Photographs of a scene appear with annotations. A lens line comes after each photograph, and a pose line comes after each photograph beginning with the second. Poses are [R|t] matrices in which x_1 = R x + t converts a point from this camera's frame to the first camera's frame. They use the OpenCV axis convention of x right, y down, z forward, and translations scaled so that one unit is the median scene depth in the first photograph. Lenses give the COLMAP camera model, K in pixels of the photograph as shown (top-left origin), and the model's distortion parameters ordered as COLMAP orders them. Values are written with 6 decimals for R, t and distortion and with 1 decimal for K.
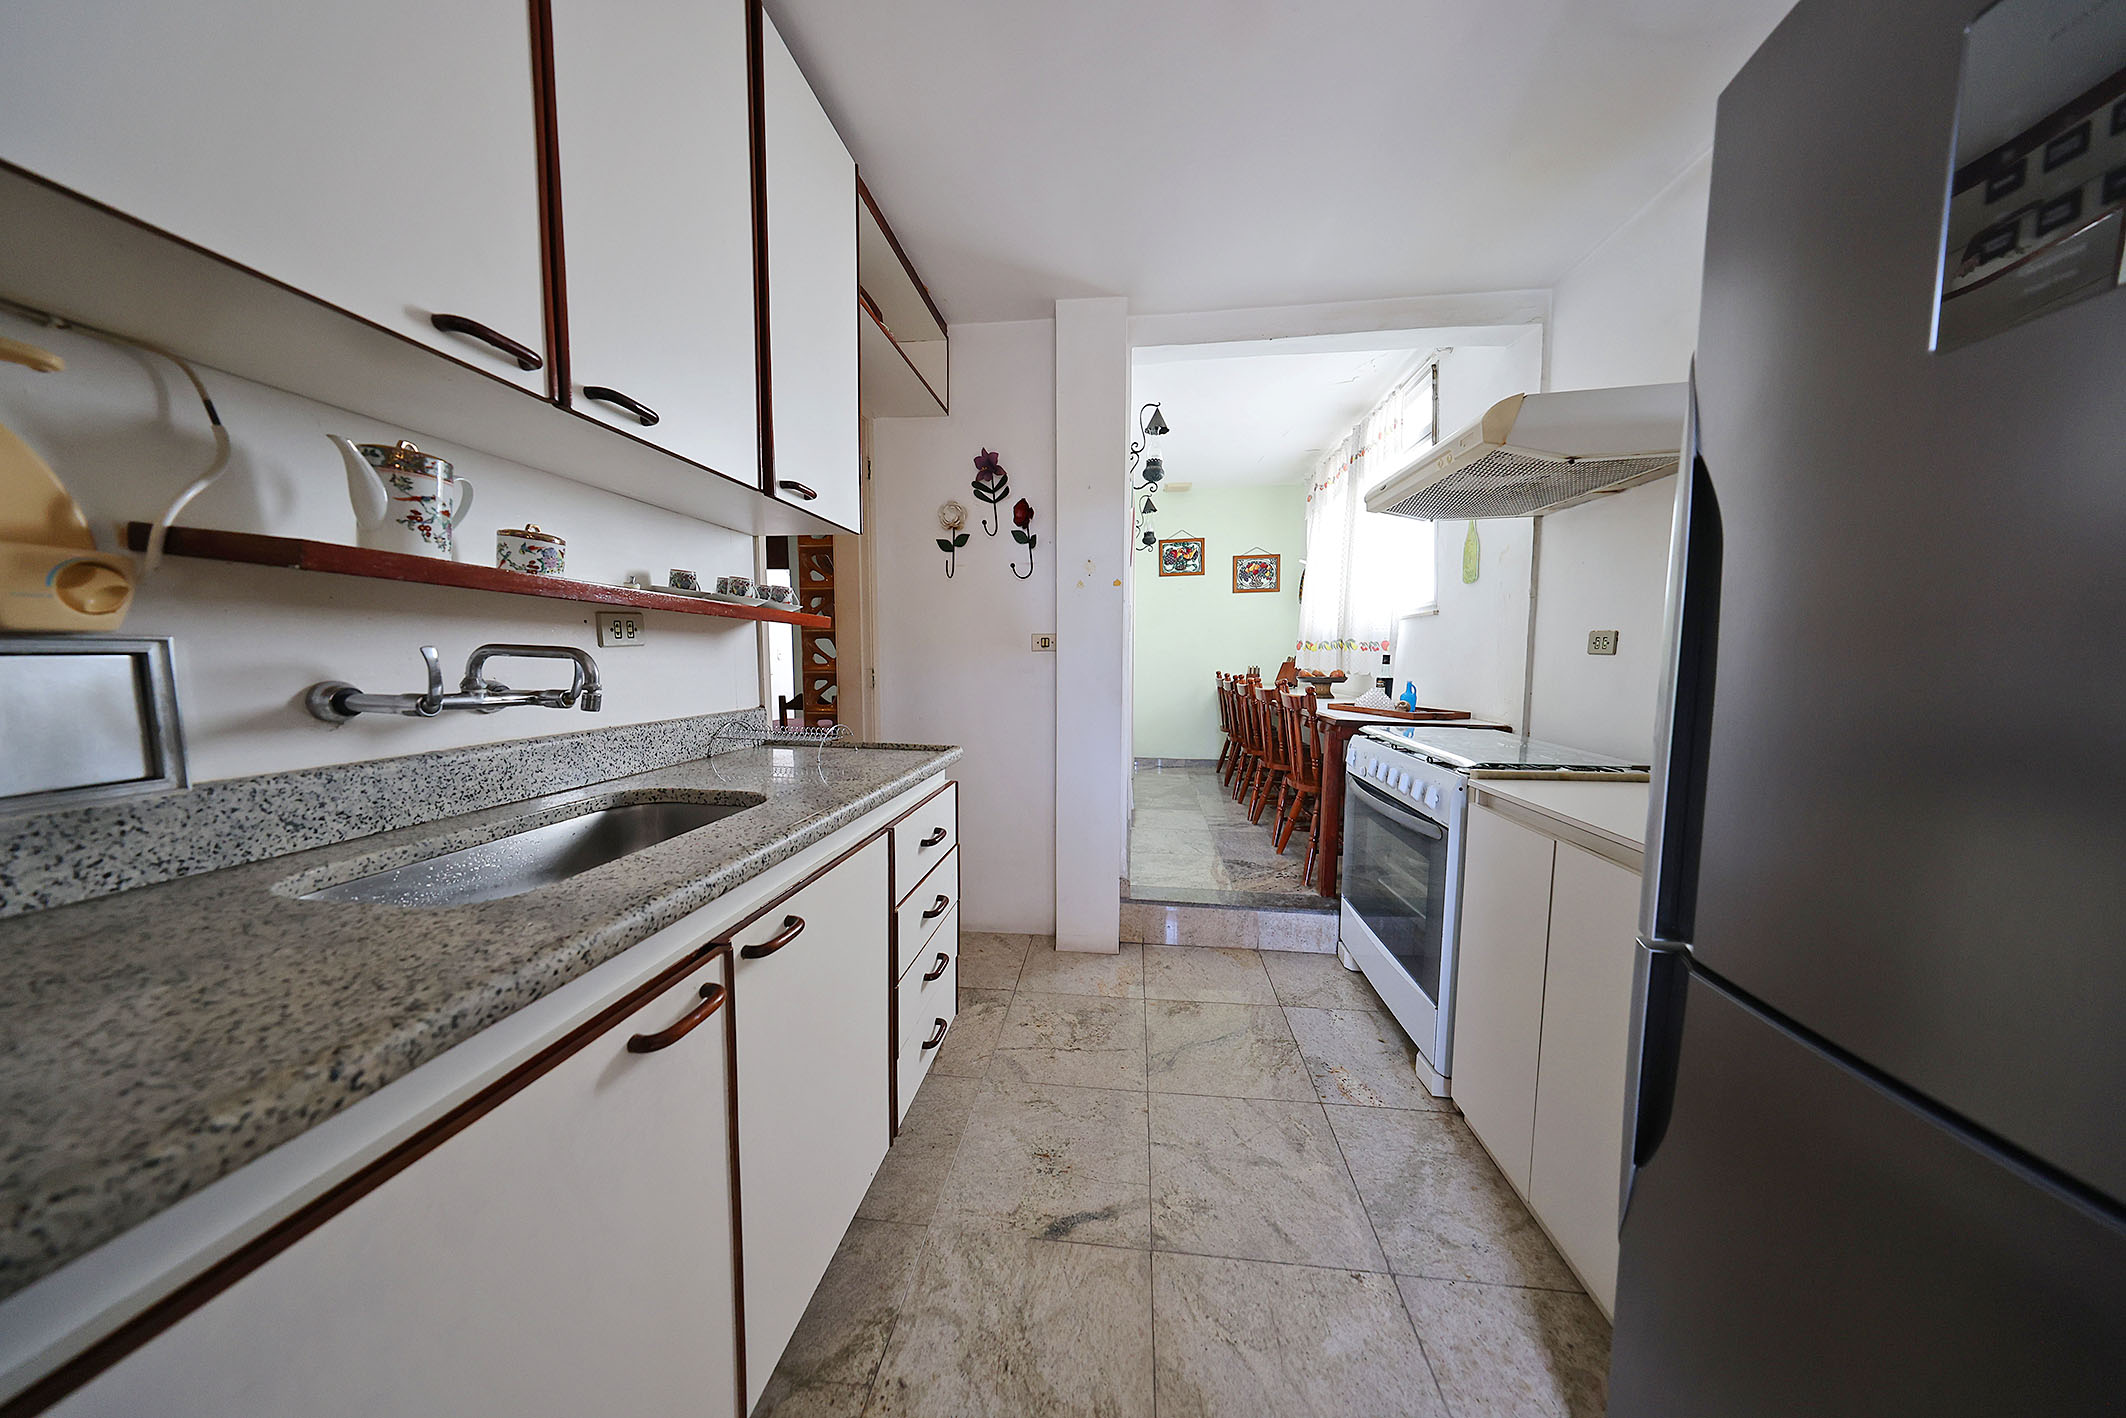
lens RADIAL K [[603.2, 0, 1063.4], [0, 603.2, 701.6], [0, 0, 1]] dist [-0.004637, 0.000005]
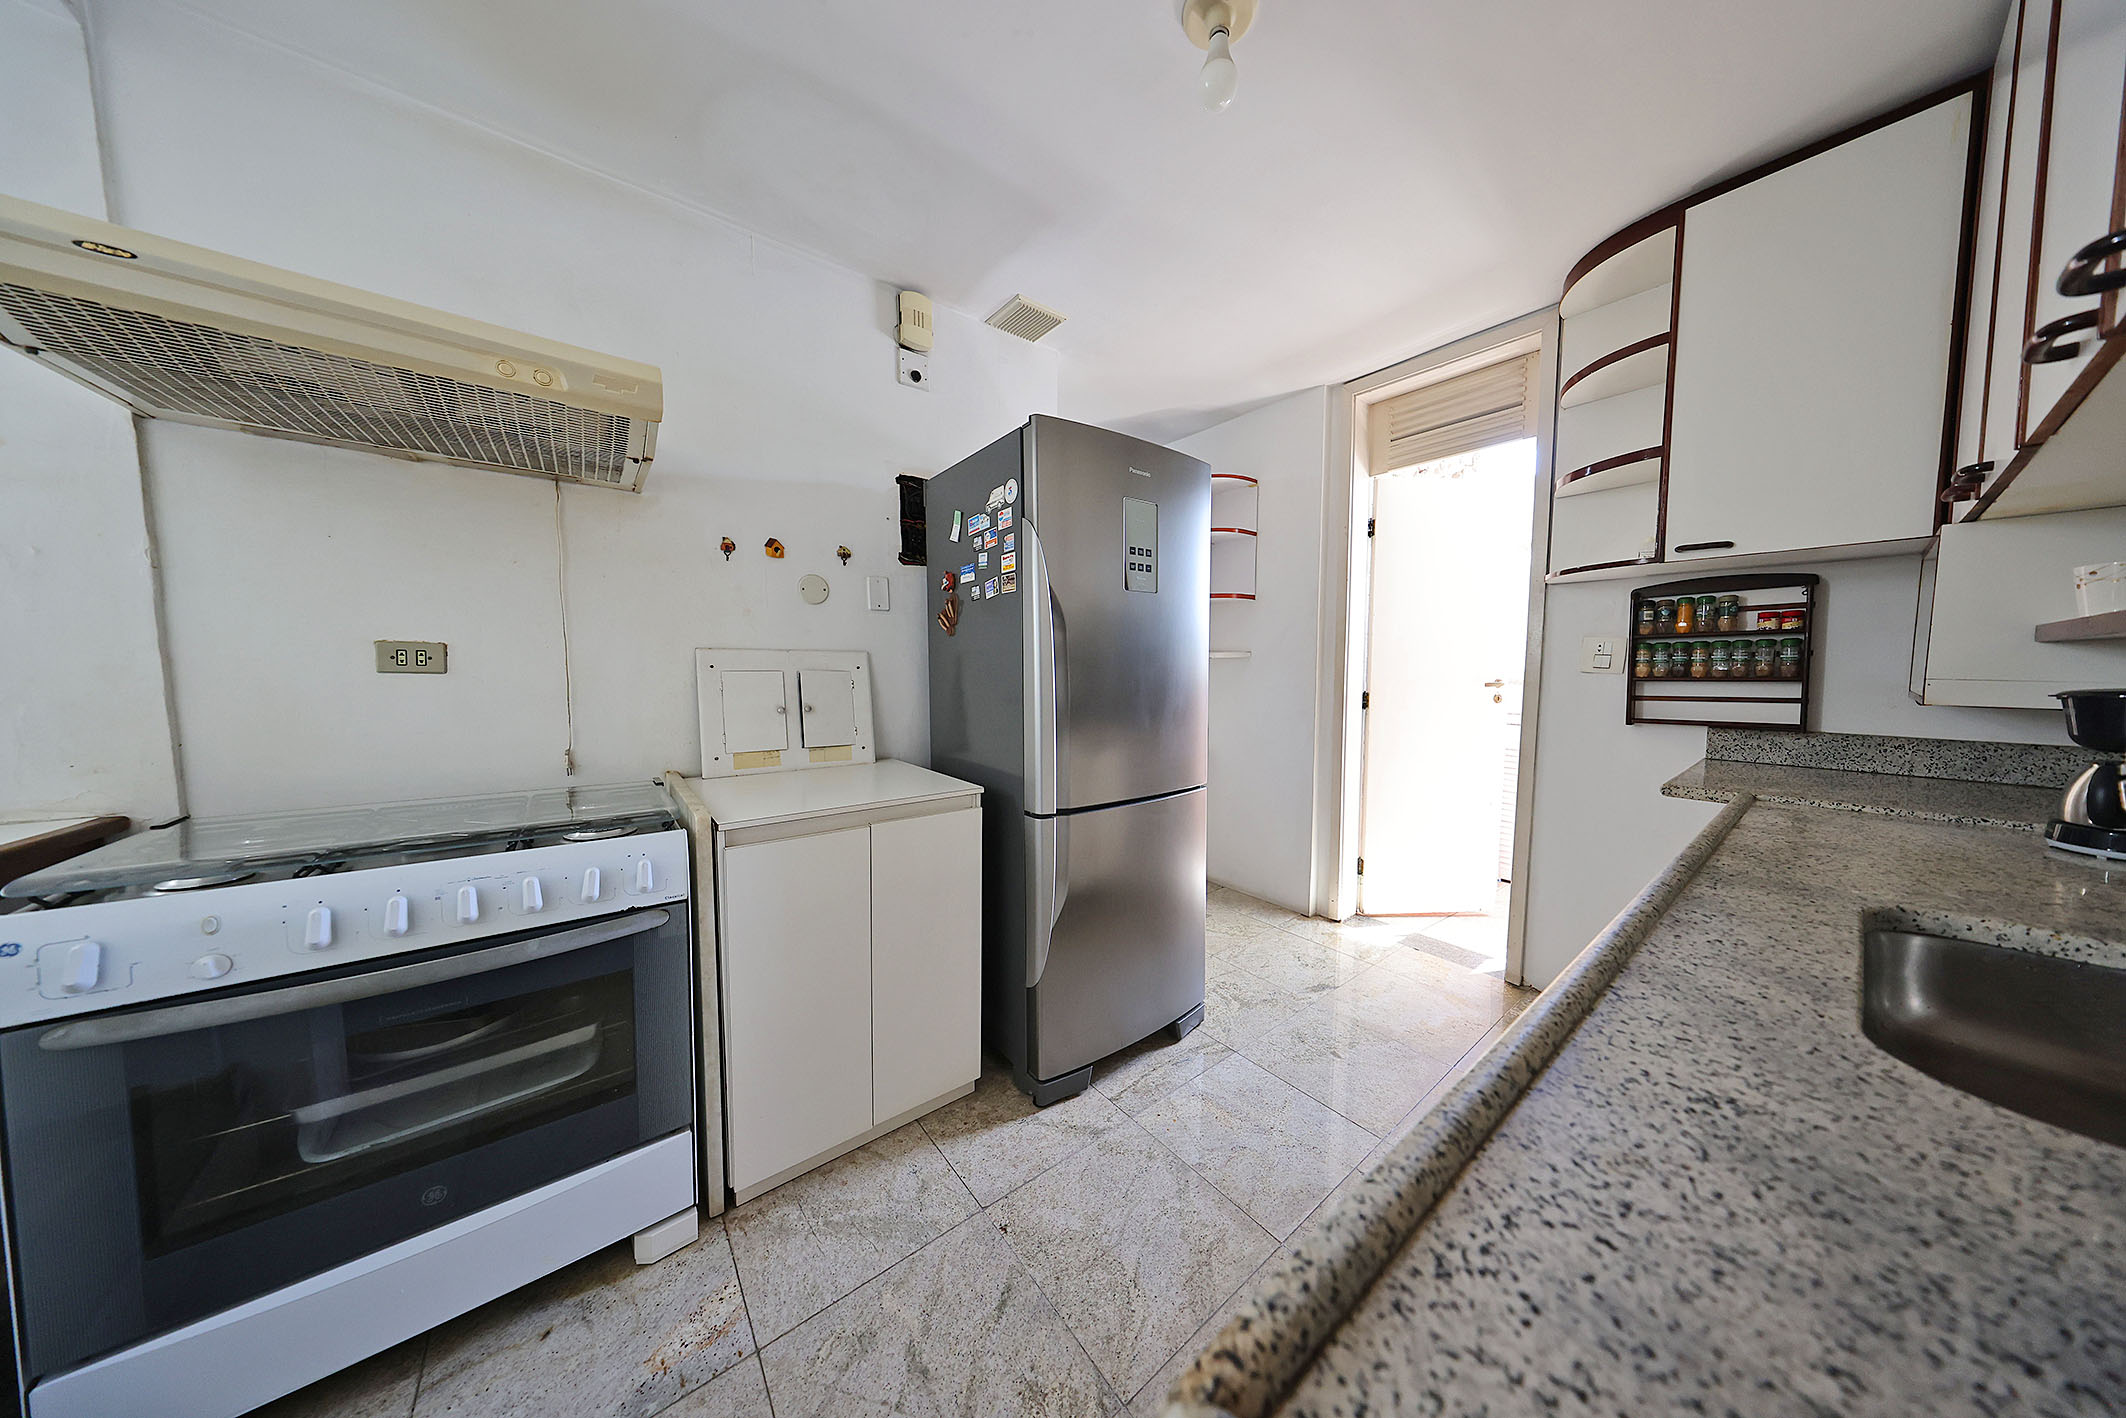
lens RADIAL K [[603.2, 0, 1069.7], [0, 603.2, 714.8], [0, 0, 1]] dist [-0.004637, 0.000005]
pose [[-0.704849, -0.061106, 0.706720, -0.171193], [0.044113, 0.990579, 0.129646, -0.073017], [-0.707984, 0.122557, -0.695513, 0.794156]]
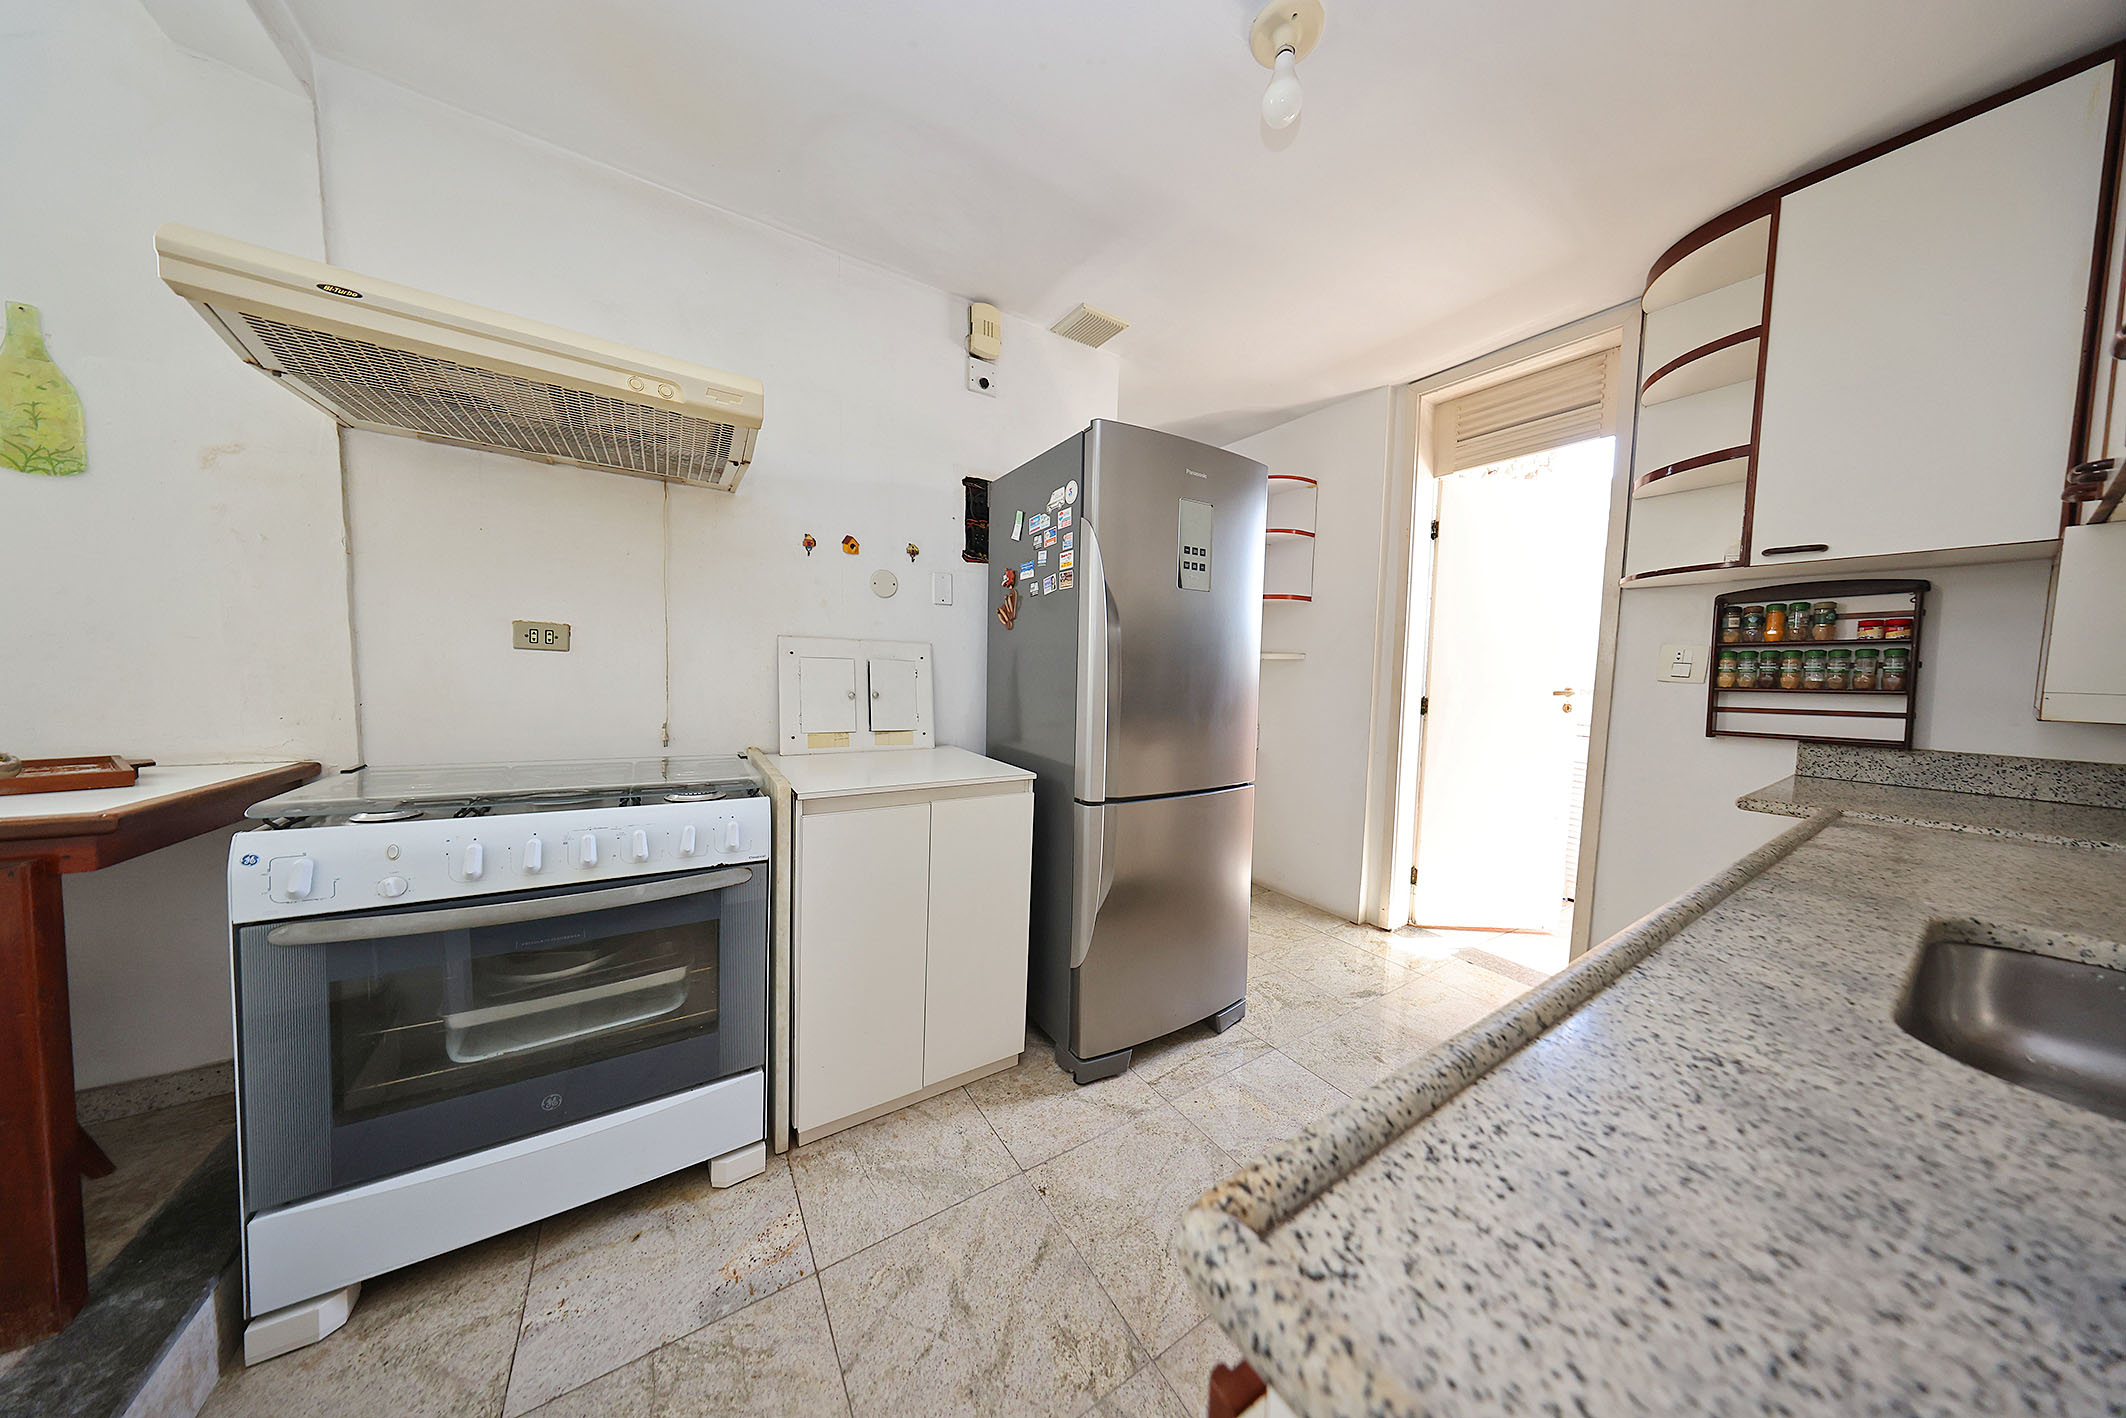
lens RADIAL K [[603.2, 0, 1067.7], [0, 603.2, 709.1], [0, 0, 1]] dist [-0.004637, 0.000005]
pose [[-0.639913, -0.076260, 0.764654, -0.192128], [0.022466, 0.992782, 0.117812, -0.065359], [-0.768119, 0.092569, -0.633581, 0.817677]]
